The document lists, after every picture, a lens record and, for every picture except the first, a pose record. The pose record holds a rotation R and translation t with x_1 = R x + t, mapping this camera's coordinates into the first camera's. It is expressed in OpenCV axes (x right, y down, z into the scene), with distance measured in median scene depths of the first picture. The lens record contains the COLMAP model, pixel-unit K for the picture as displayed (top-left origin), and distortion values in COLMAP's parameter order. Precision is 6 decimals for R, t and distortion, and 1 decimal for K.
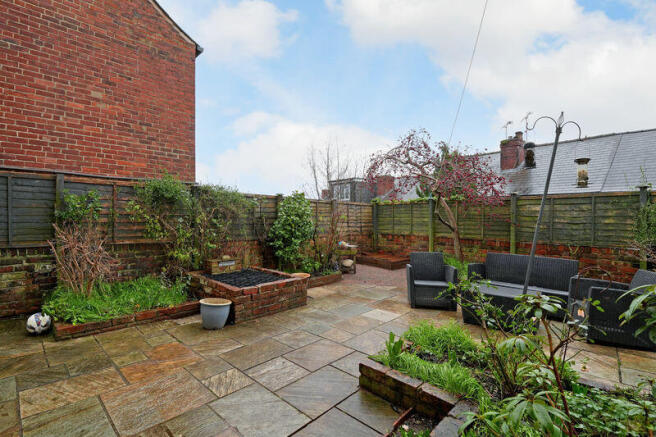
lens RADIAL K [[308.0, 0, 326.7], [0, 308.0, 219.0], [0, 0, 1]] dist [-0.031638, -0.001026]
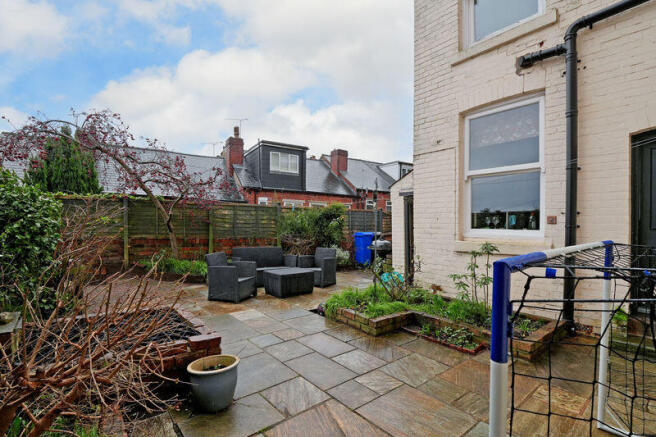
lens RADIAL K [[308.0, 0, 325.1], [0, 308.0, 220.3], [0, 0, 1]] dist [-0.031638, -0.001026]
pose [[0.111035, 0.007937, 0.993785, -0.584432], [-0.012922, 0.999895, -0.006542, 0.003550], [-0.993732, -0.012115, 0.111126, 0.461539]]
